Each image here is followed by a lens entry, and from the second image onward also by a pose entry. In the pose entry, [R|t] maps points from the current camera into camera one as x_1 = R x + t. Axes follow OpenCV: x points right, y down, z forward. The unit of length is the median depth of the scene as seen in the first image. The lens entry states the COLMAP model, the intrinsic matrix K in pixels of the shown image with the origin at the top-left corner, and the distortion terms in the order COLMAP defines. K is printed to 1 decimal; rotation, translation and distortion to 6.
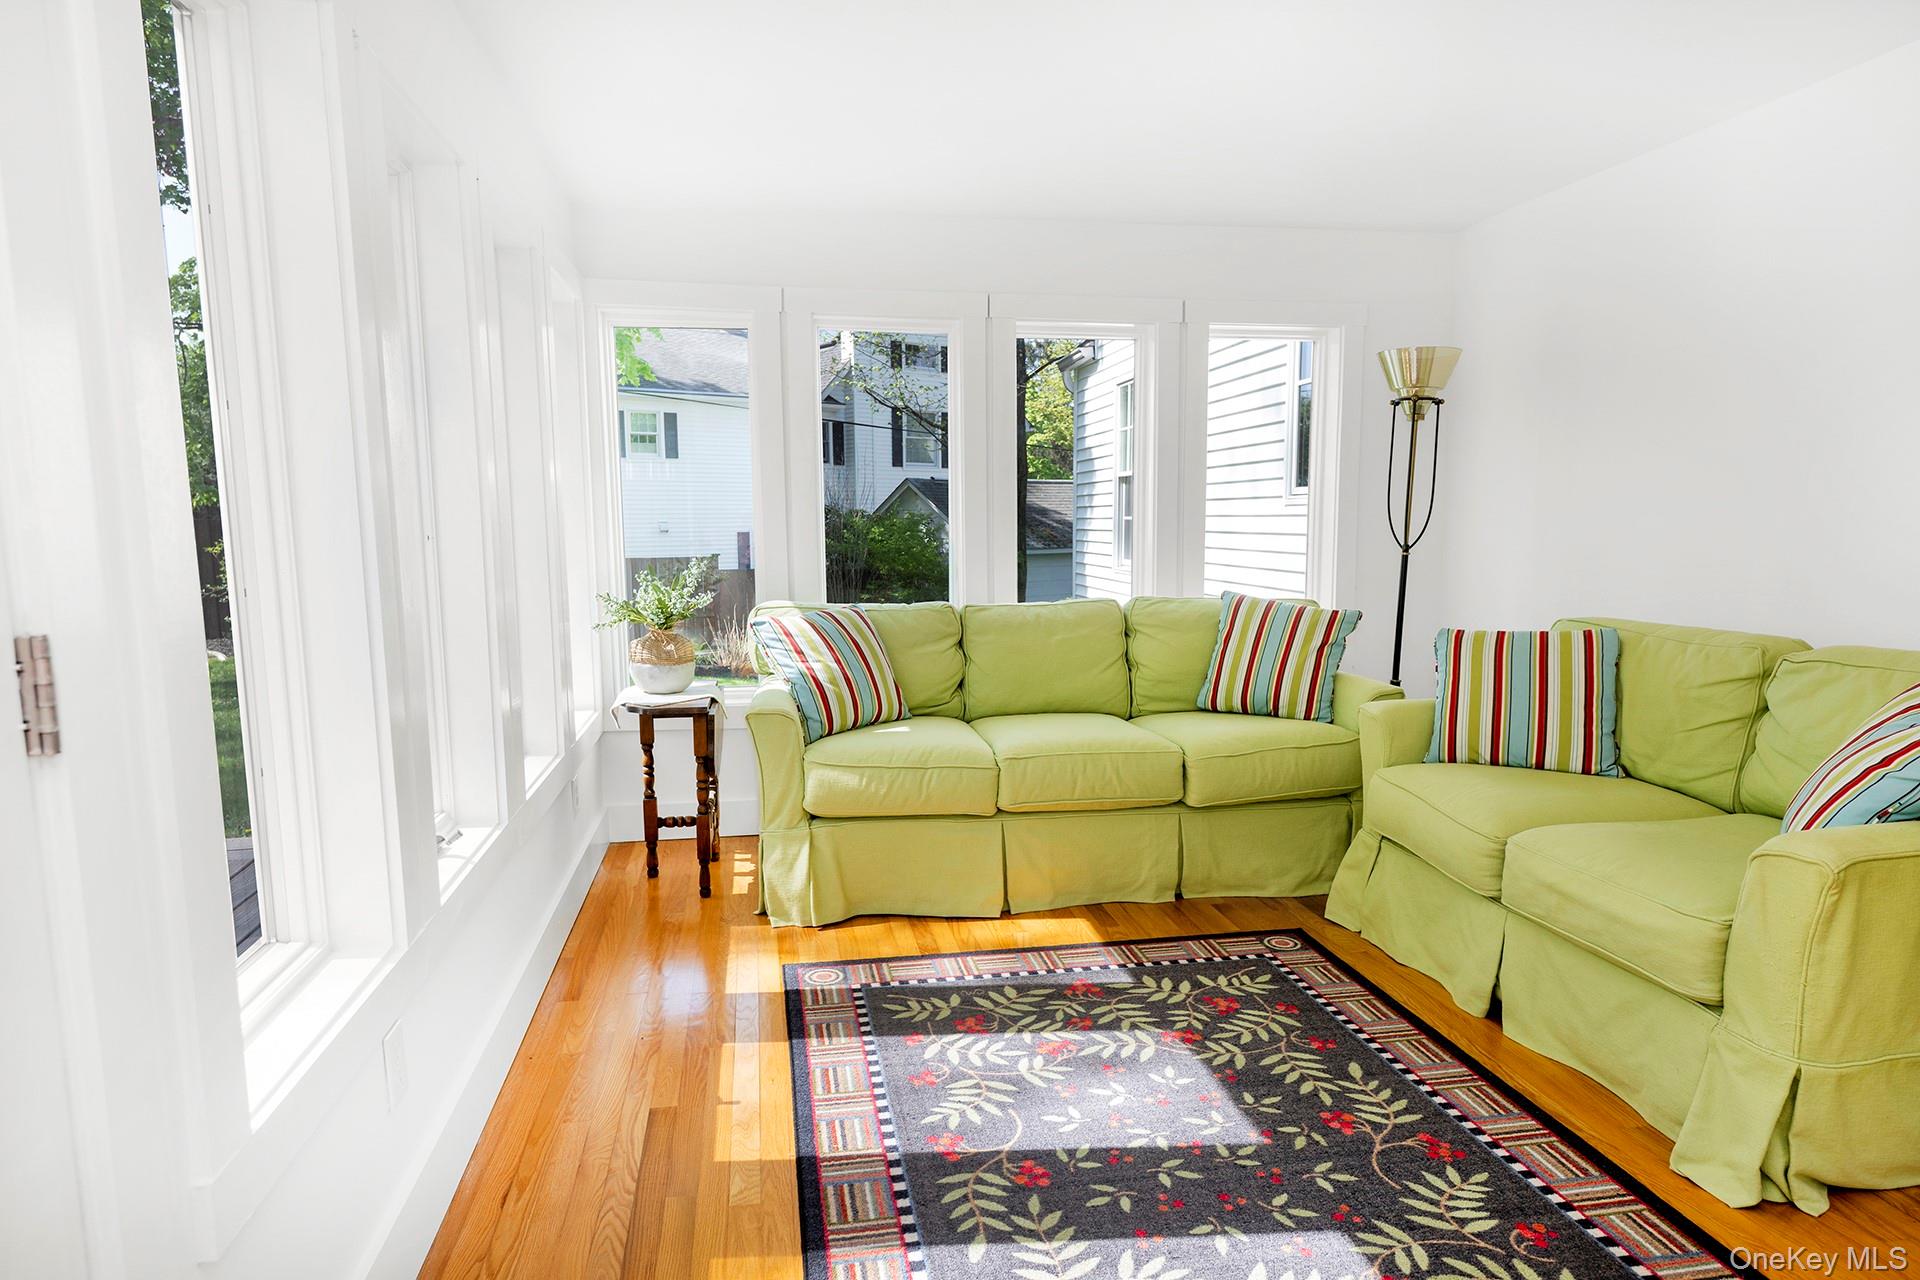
lens RADIAL K [[1120.9, 0, 963.1], [0, 1120.9, 641.2], [0, 0, 1]] dist [0.000936, -0.000601]
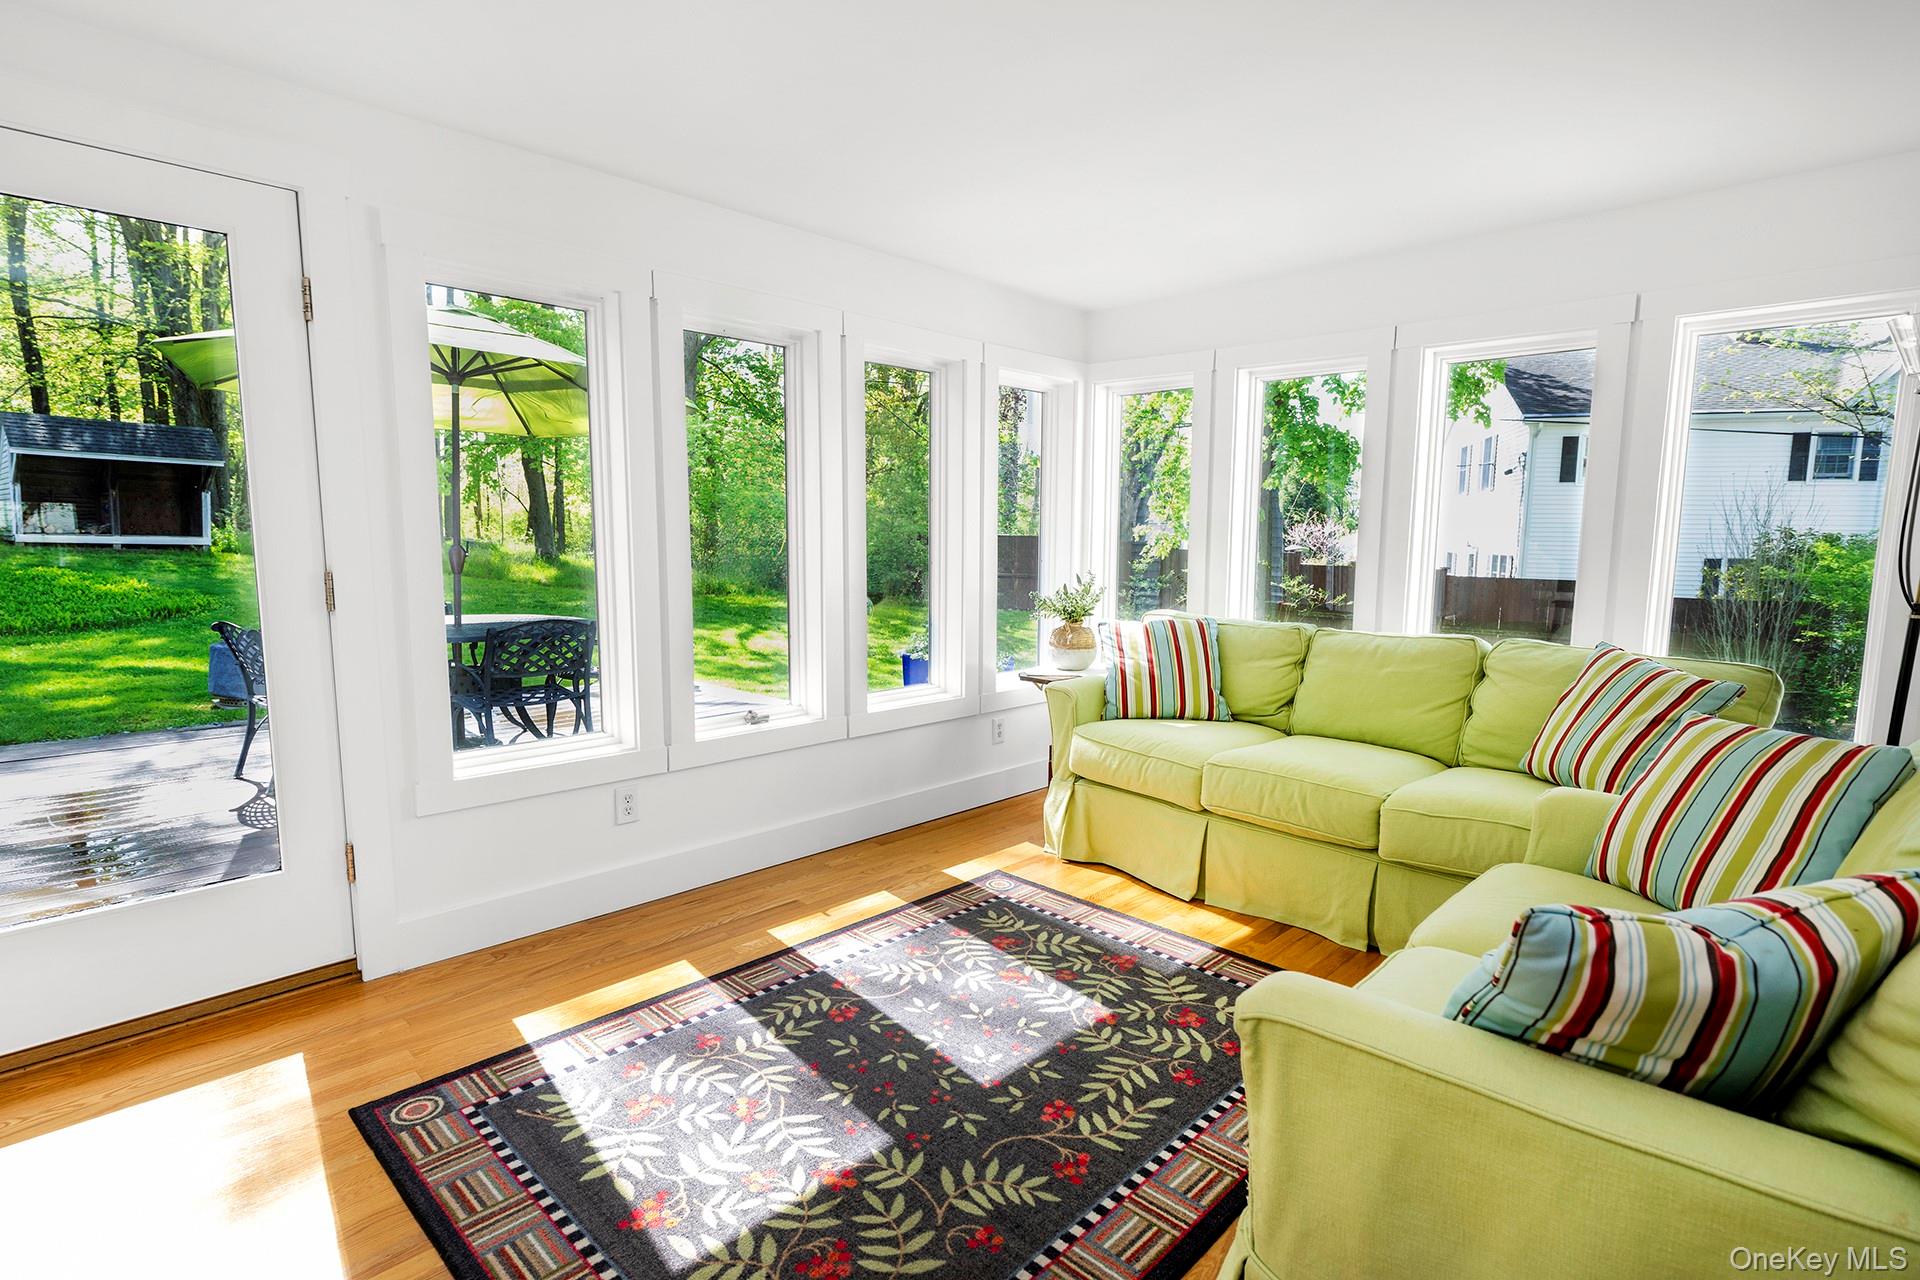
lens RADIAL K [[966.4, 0, 973.3], [0, 966.4, 639.5], [0, 0, 1]] dist [0.004268, 0.001108]
pose [[0.586025, 0.106620, -0.803248, 0.819881], [-0.107698, 0.992759, 0.053202, -0.053601], [0.803104, 0.055330, 0.593264, 0.294062]]
